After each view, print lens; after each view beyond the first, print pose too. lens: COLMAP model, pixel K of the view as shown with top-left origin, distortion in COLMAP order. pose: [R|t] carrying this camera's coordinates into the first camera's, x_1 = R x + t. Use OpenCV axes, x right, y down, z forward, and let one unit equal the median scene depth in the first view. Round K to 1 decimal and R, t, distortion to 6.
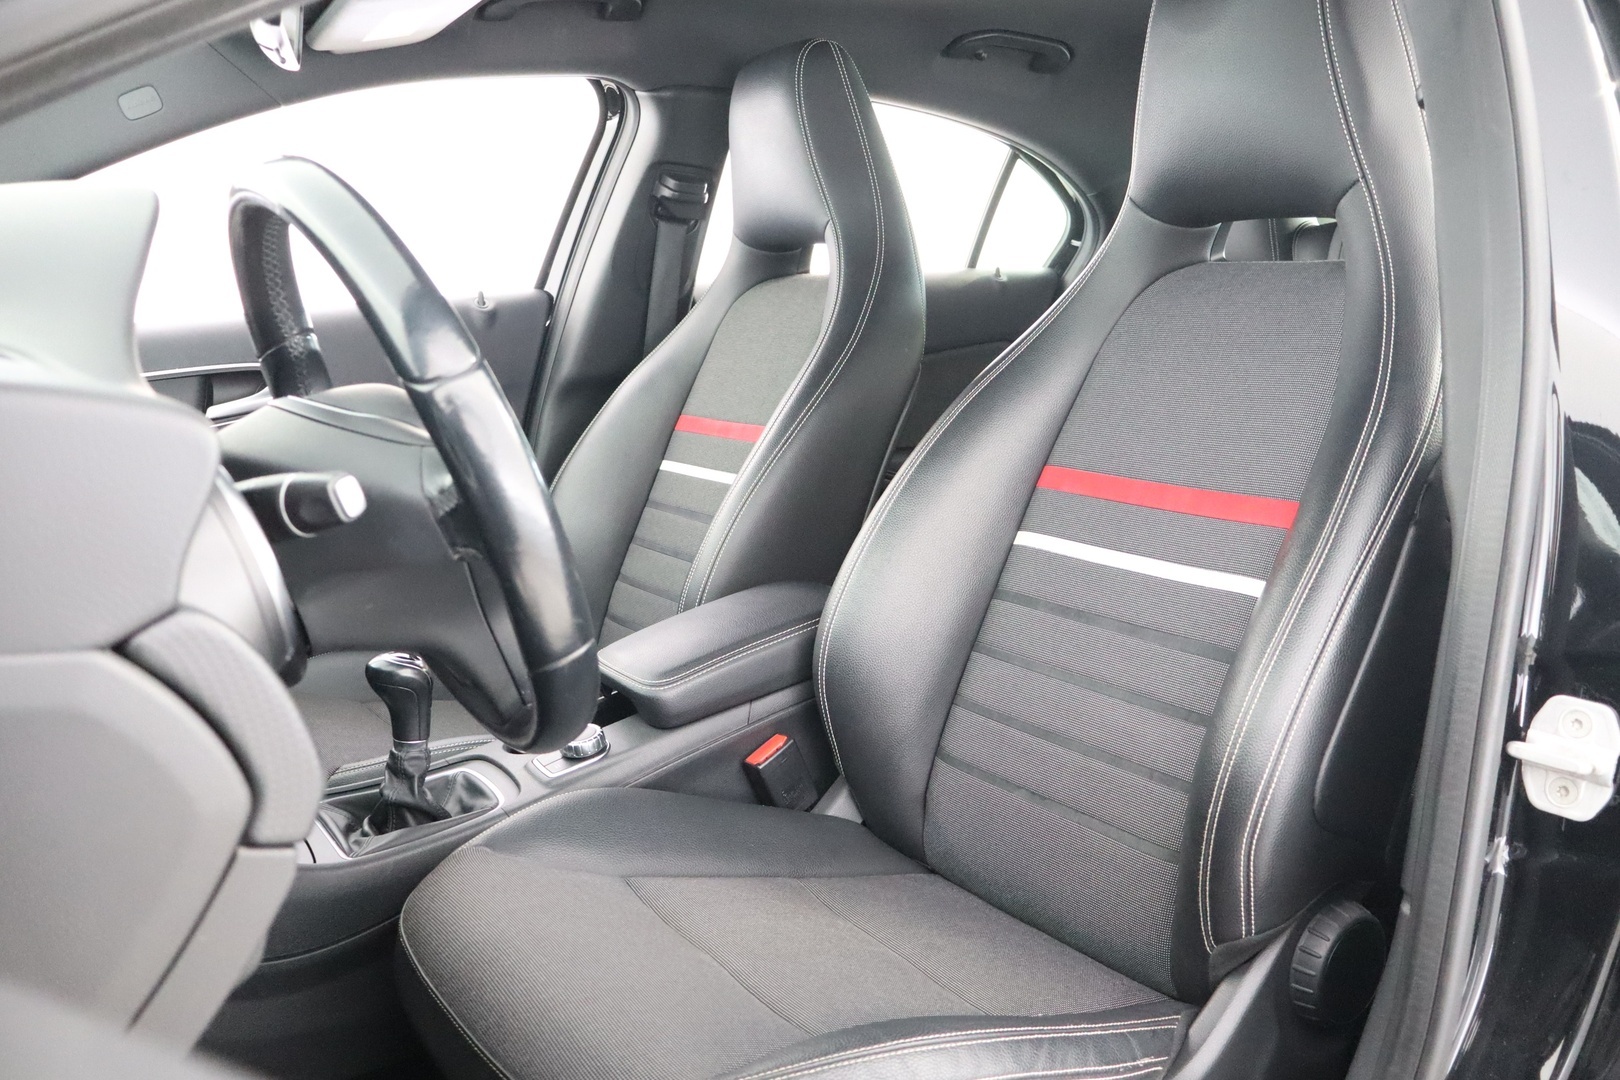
lens RADIAL K [[1329.2, 0, 810.2], [0, 1329.2, 578.9], [0, 0, 1]] dist [-0.087963, -0.002080]
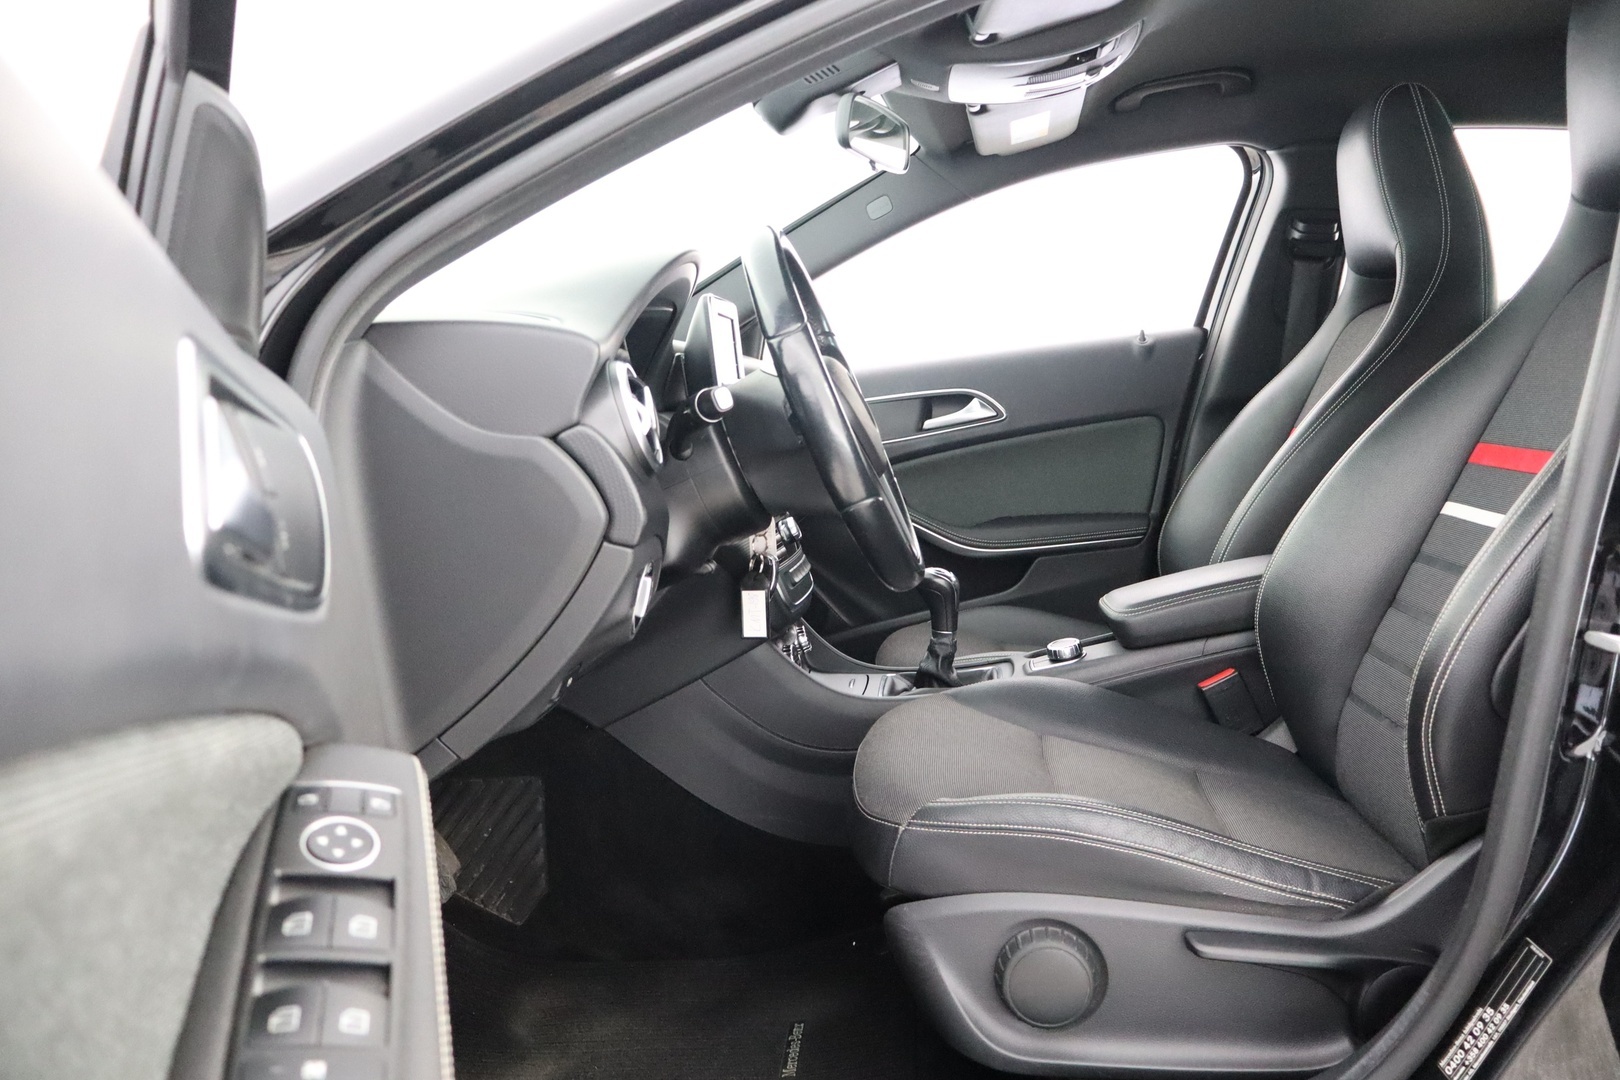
lens RADIAL K [[1359.4, 0, 810.0], [0, 1359.4, 540.0], [0, 0, 1]] dist [-0.010830, -0.002532]
pose [[0.753565, 0.038126, -0.656267, 0.487904], [-0.101965, 0.993013, -0.059393, 0.113742], [0.649418, 0.111673, 0.752187, -0.179651]]
